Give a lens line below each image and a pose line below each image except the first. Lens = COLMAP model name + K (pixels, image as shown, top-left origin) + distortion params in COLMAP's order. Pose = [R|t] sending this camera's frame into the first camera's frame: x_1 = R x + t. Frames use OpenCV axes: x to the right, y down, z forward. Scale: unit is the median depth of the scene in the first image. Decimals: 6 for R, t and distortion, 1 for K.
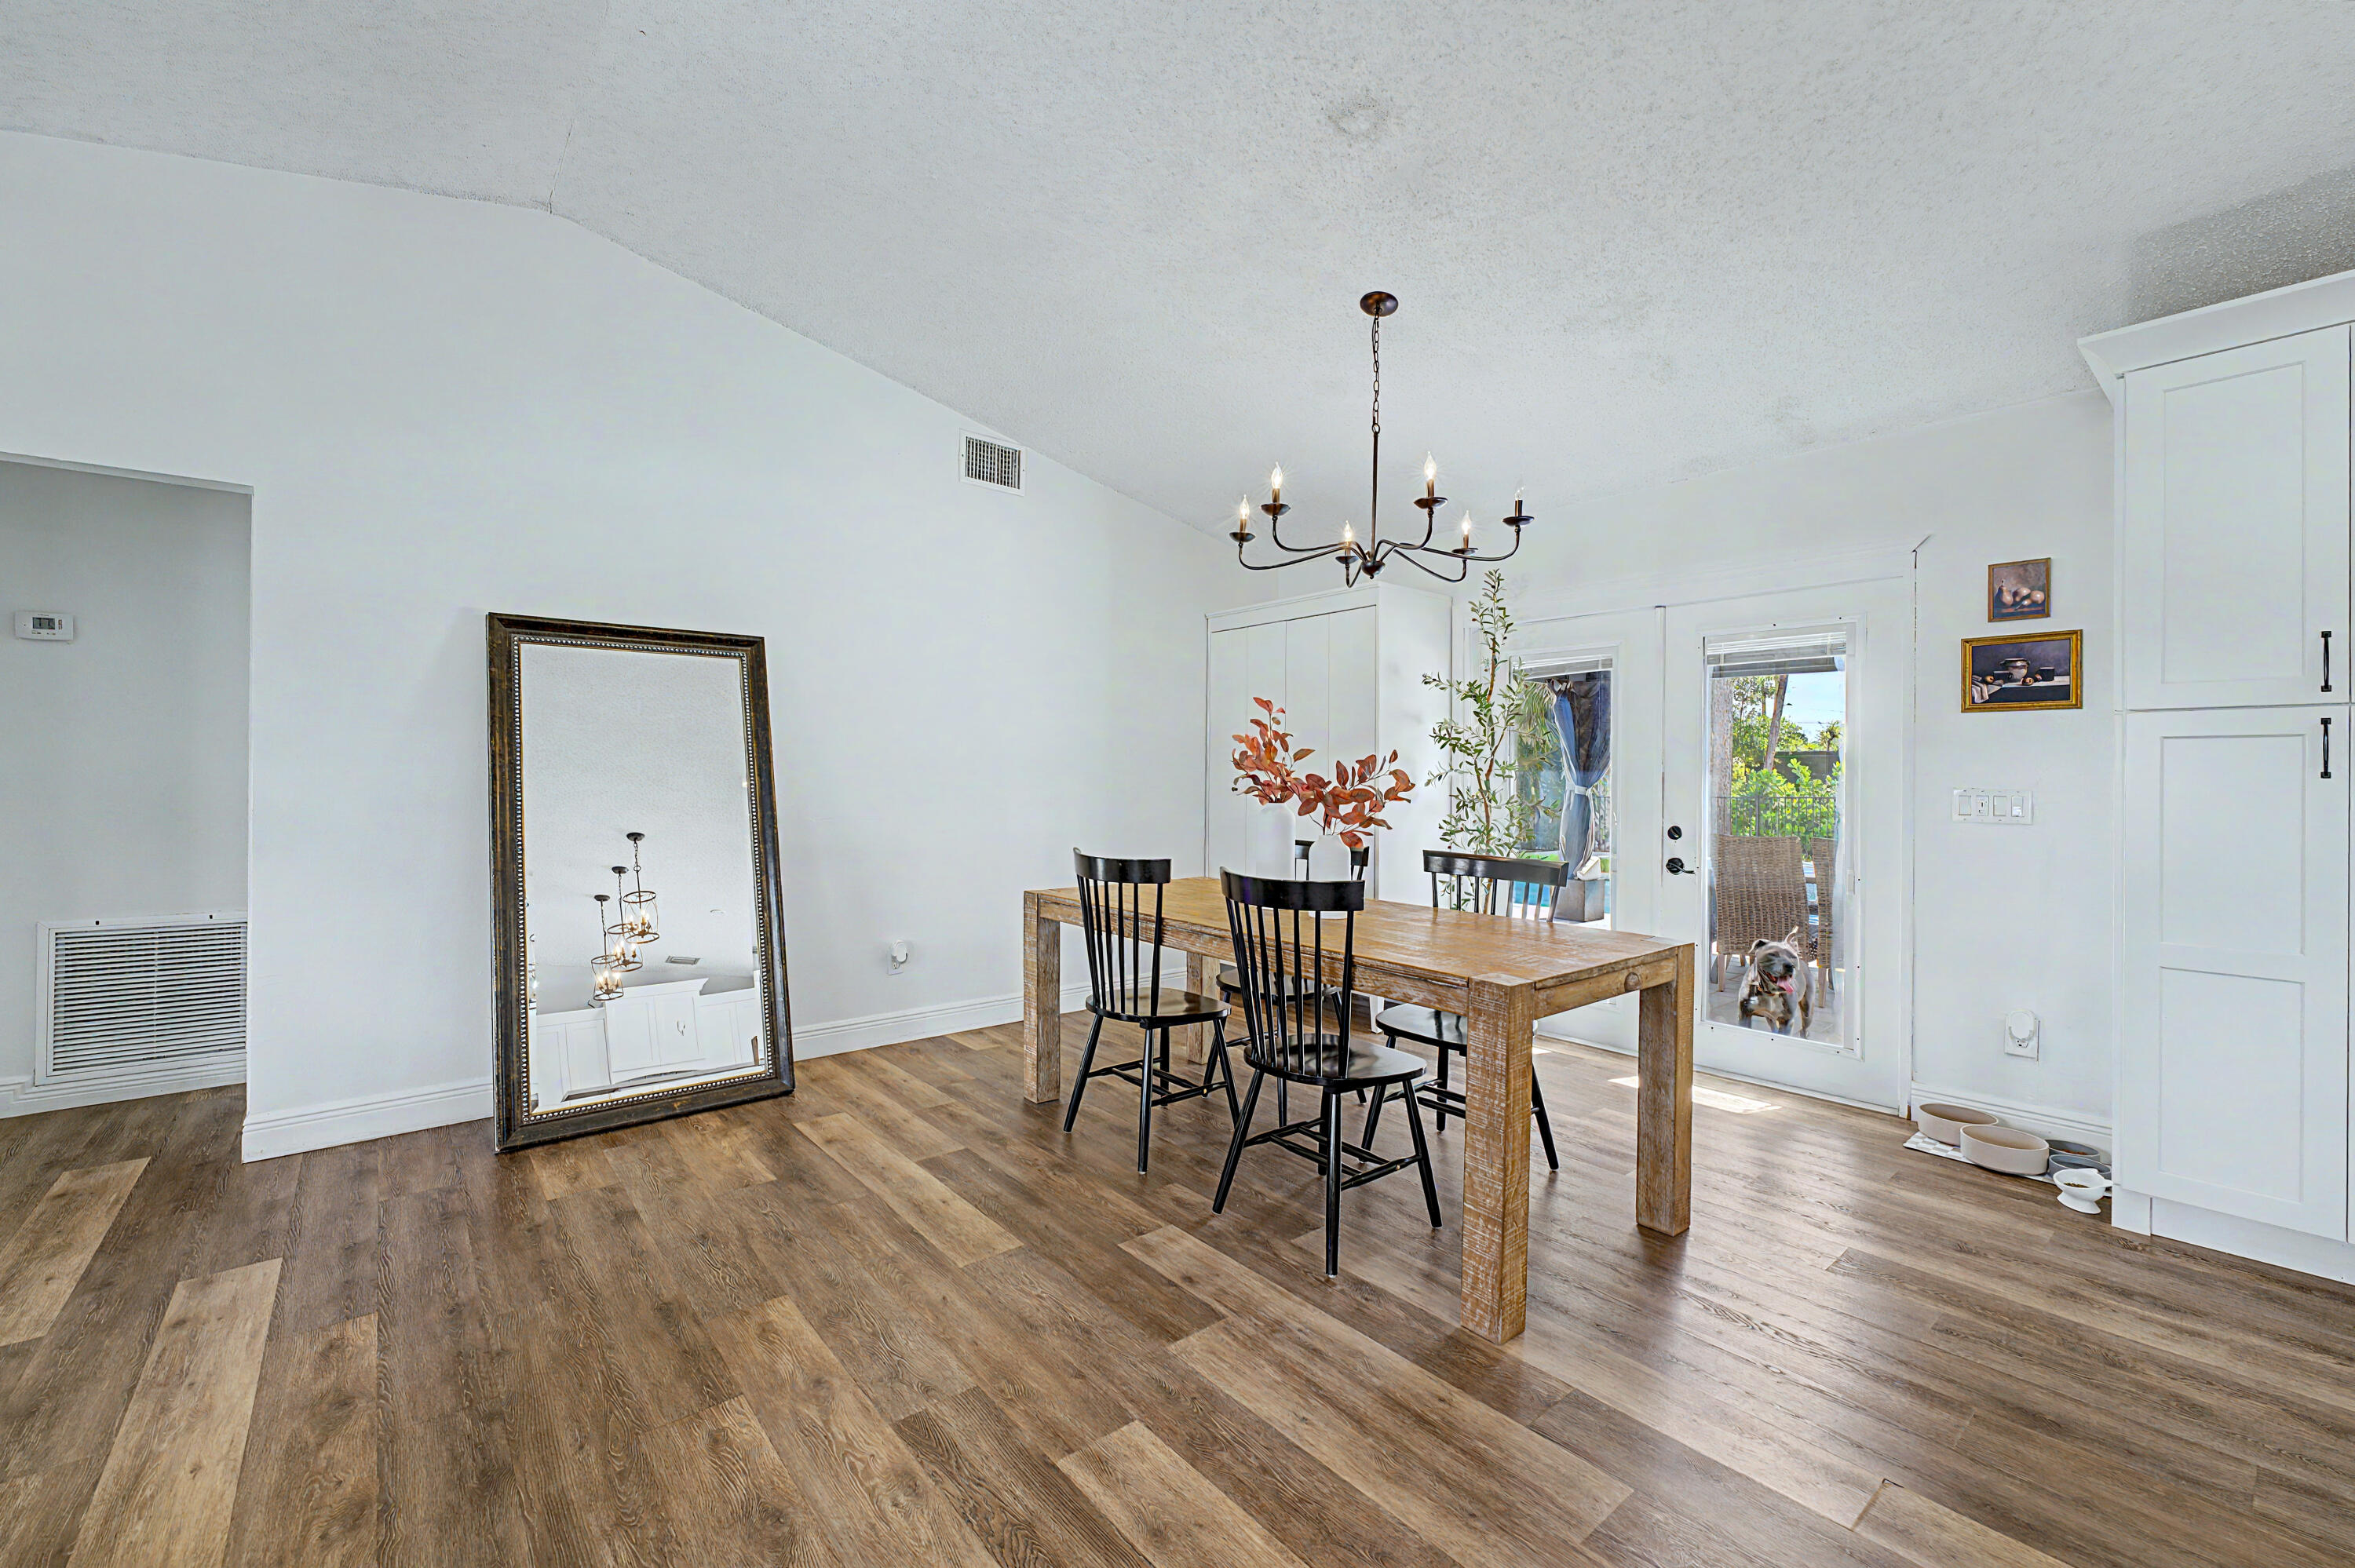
lens RADIAL K [[955.1, 0, 1174.9], [0, 955.1, 779.8], [0, 0, 1]] dist [0.001158, -0.000736]
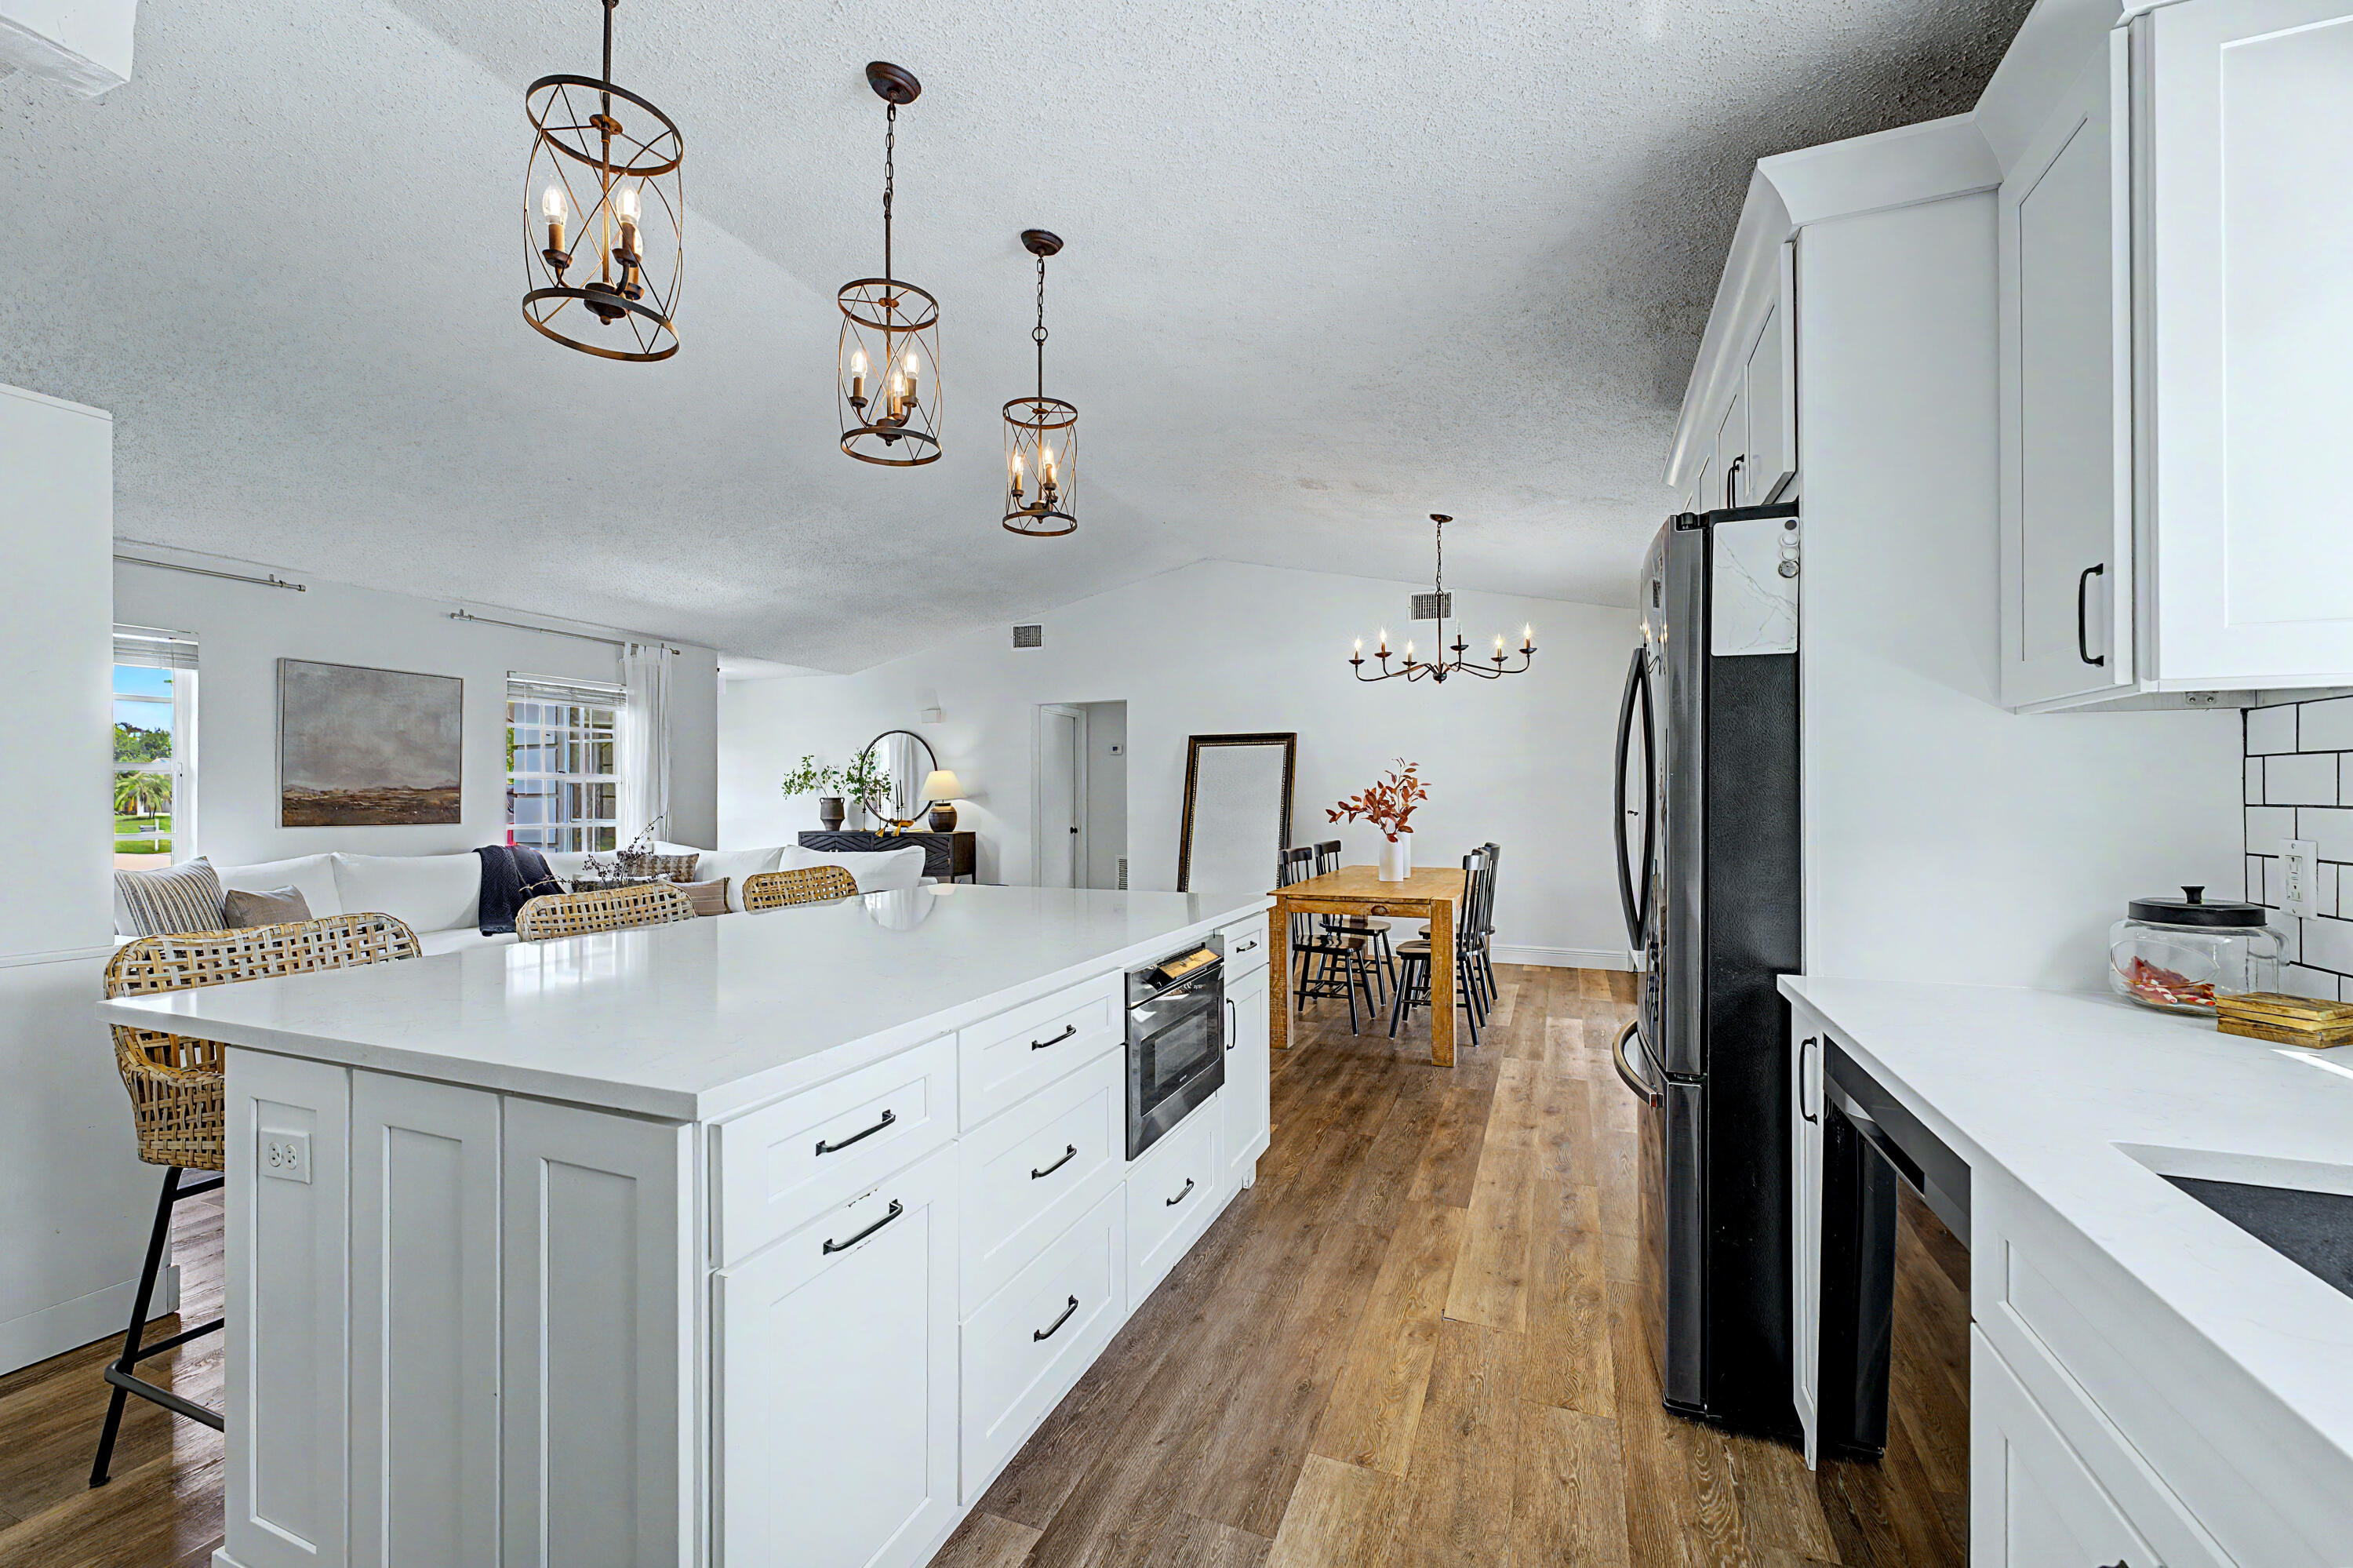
lens RADIAL K [[954.5, 0, 1181.7], [0, 954.5, 793.0], [0, 0, 1]] dist [0.001158, -0.000736]
pose [[0.483657, -0.010185, -0.875198, 1.437539], [-0.001302, 0.999923, -0.012356, 0.001657], [0.875257, 0.007115, 0.483606, -0.194713]]
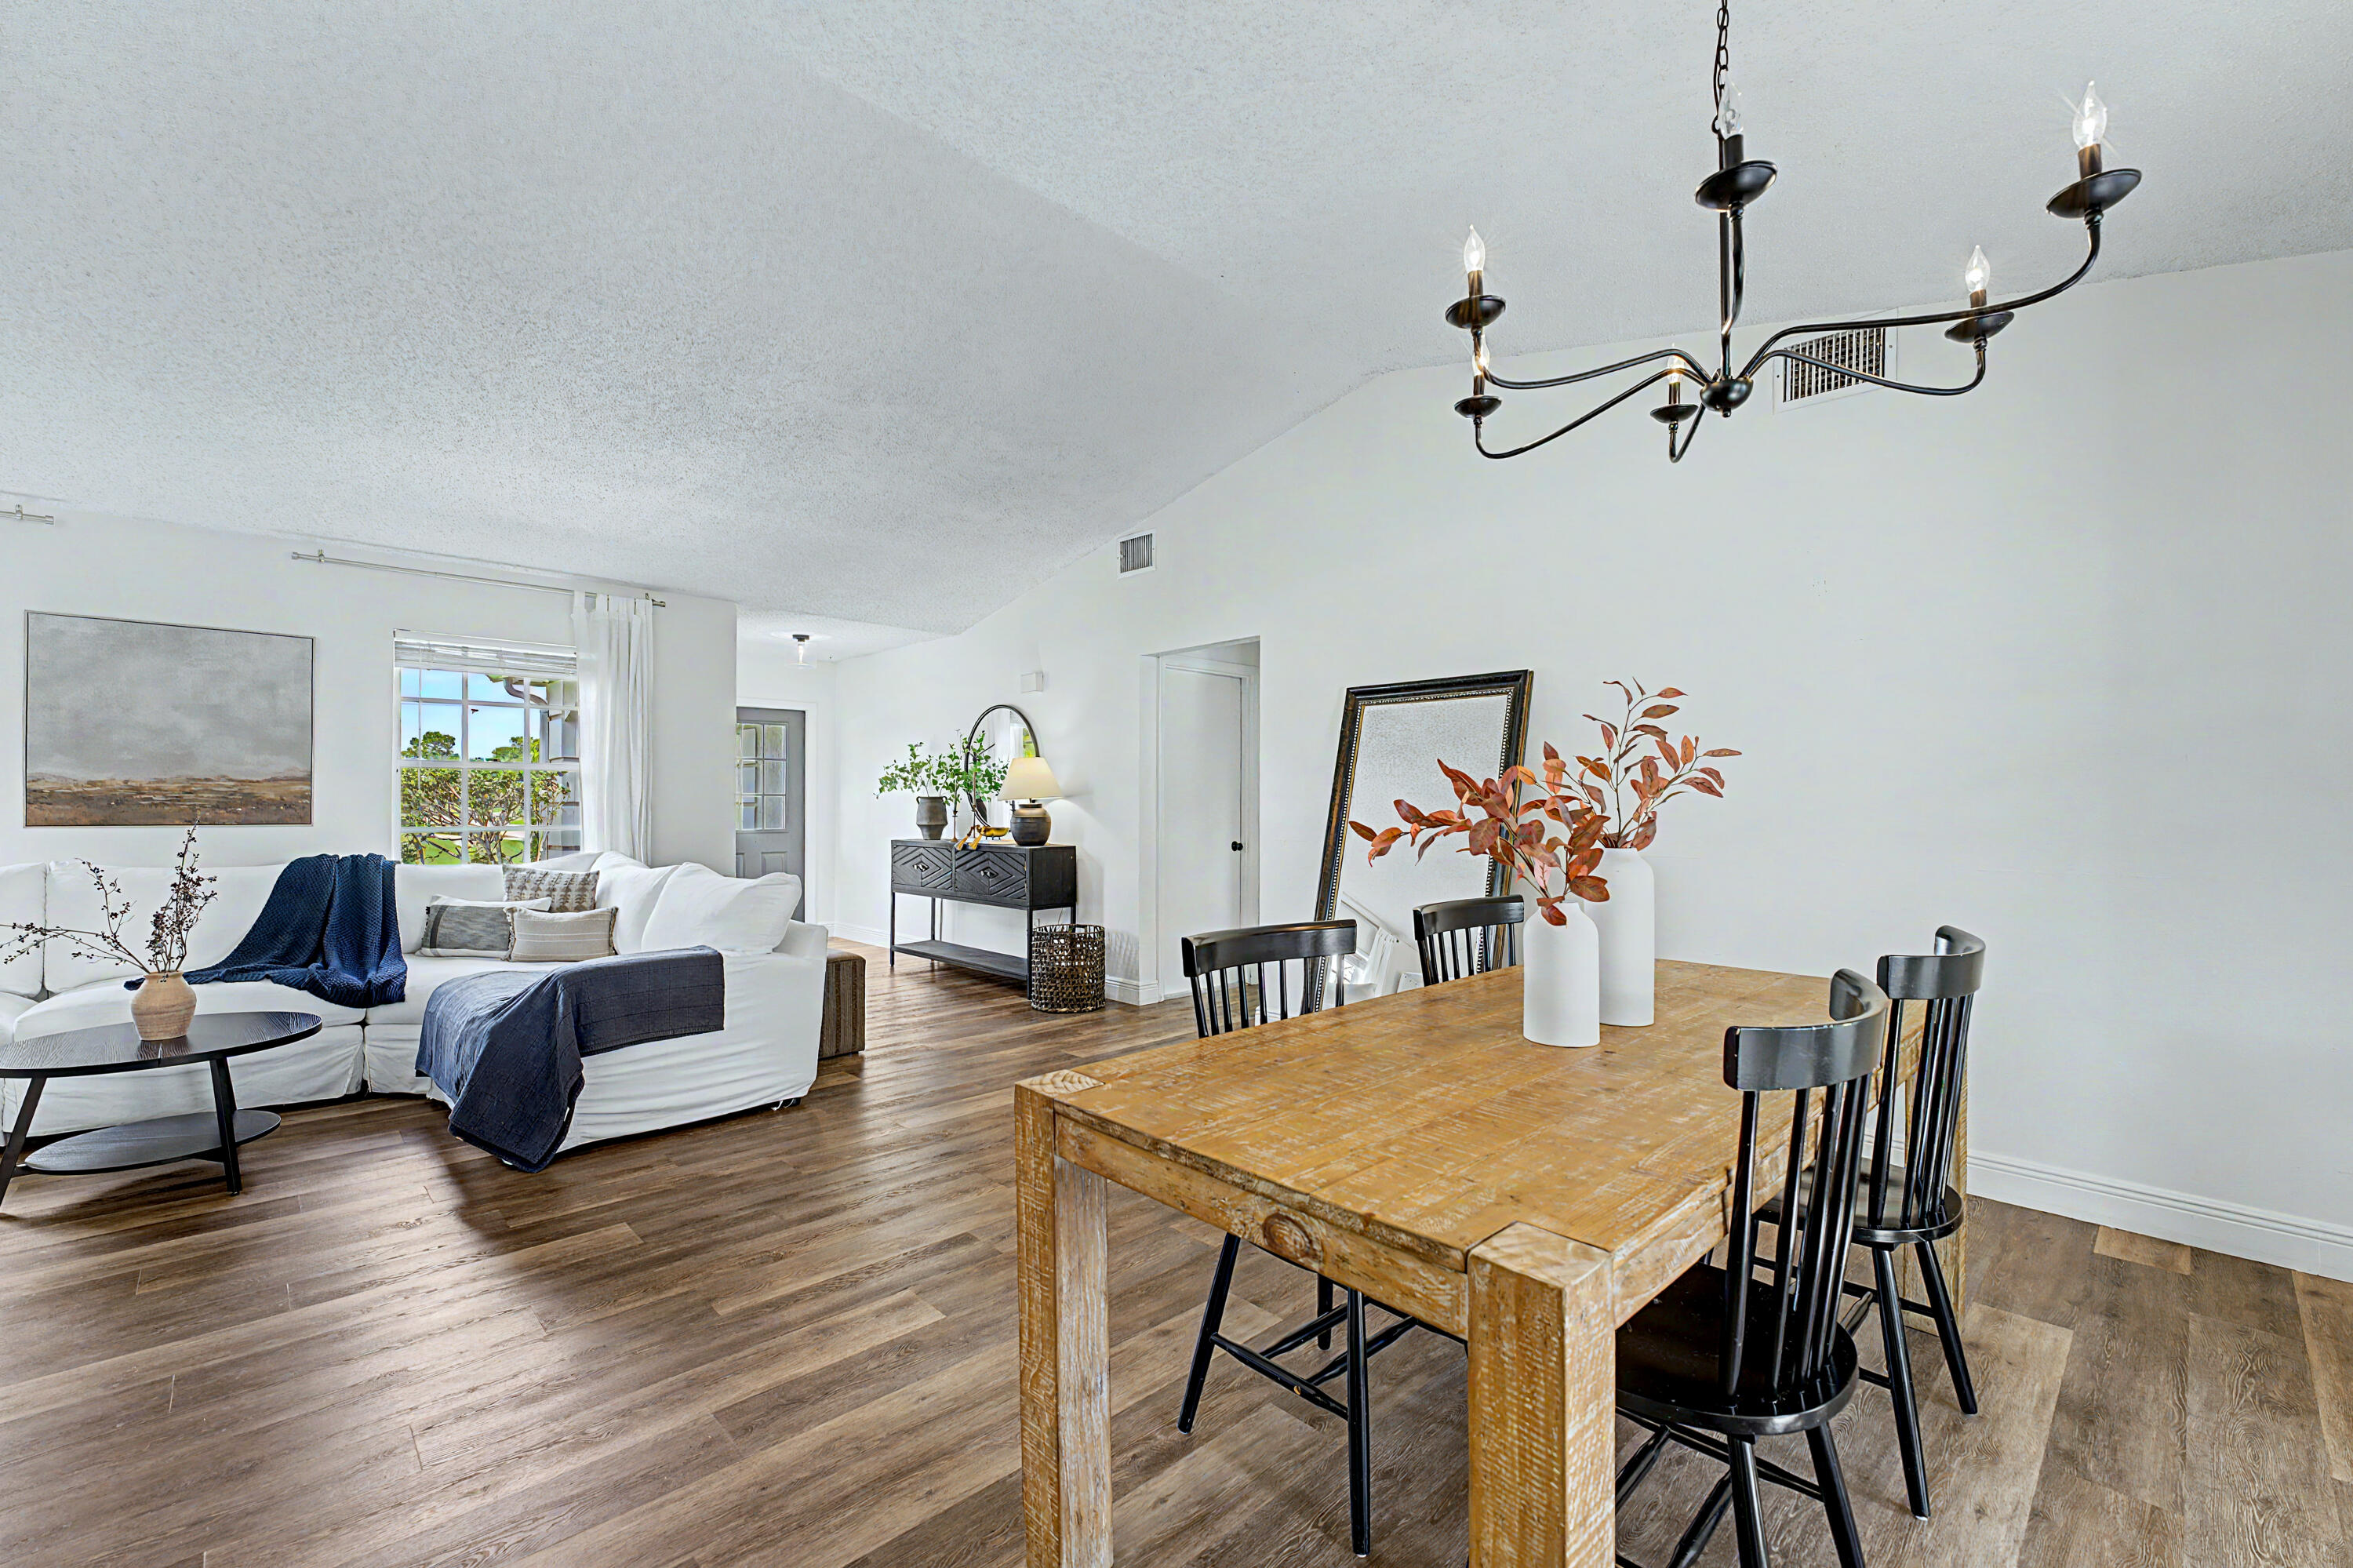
lens RADIAL K [[981.0, 0, 1179.0], [0, 981.0, 801.9], [0, 0, 1]] dist [0.001616, -0.000204]
pose [[0.075908, -0.005601, -0.997099, 0.704545], [-0.009292, 0.999937, -0.006324, 0.002641], [0.997072, 0.009745, 0.075851, 0.669630]]
